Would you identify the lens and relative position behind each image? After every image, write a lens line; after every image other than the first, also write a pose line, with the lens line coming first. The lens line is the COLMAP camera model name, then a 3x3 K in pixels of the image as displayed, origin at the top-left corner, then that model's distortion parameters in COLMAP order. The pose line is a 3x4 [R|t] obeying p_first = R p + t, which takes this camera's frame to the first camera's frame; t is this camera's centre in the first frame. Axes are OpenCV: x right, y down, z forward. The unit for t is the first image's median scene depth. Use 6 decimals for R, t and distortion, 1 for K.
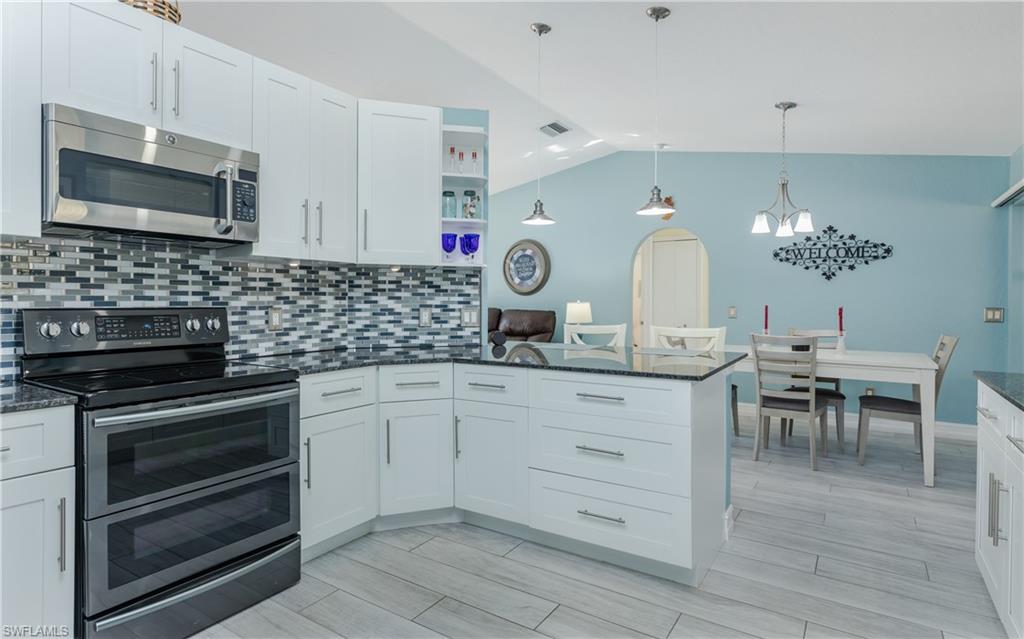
lens RADIAL K [[542.5, 0, 507.6], [0, 542.5, 308.2], [0, 0, 1]] dist [-0.001200, 0.000239]
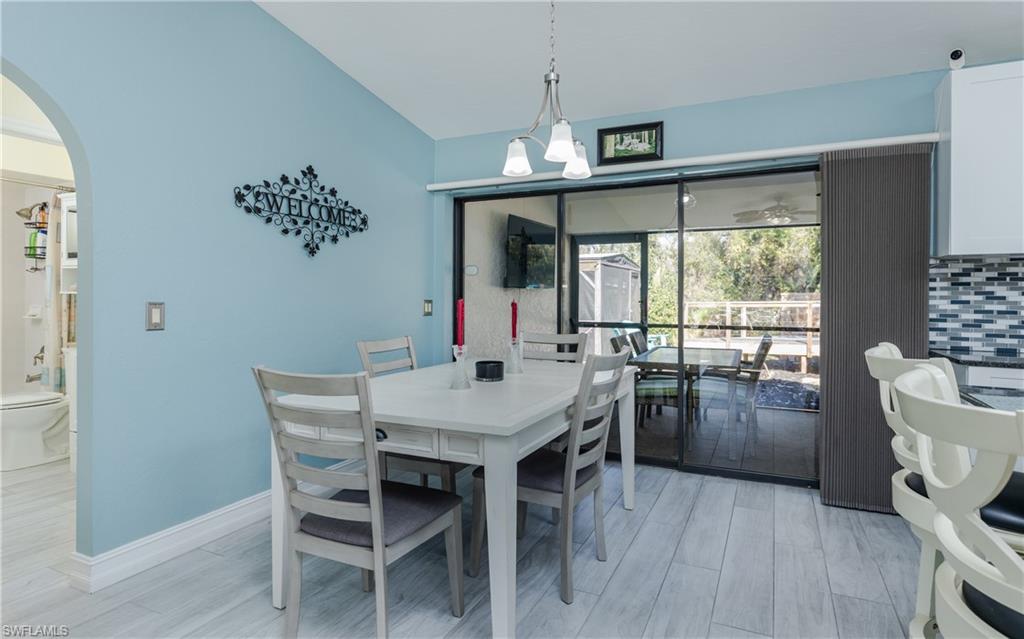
lens RADIAL K [[542.5, 0, 504.8], [0, 542.5, 298.0], [0, 0, 1]] dist [-0.001200, 0.000239]
pose [[-0.122729, -0.003512, 0.992434, -0.029053], [0.011762, 0.999918, 0.004993, -0.006120], [-0.992370, 0.012286, -0.122678, 0.859257]]
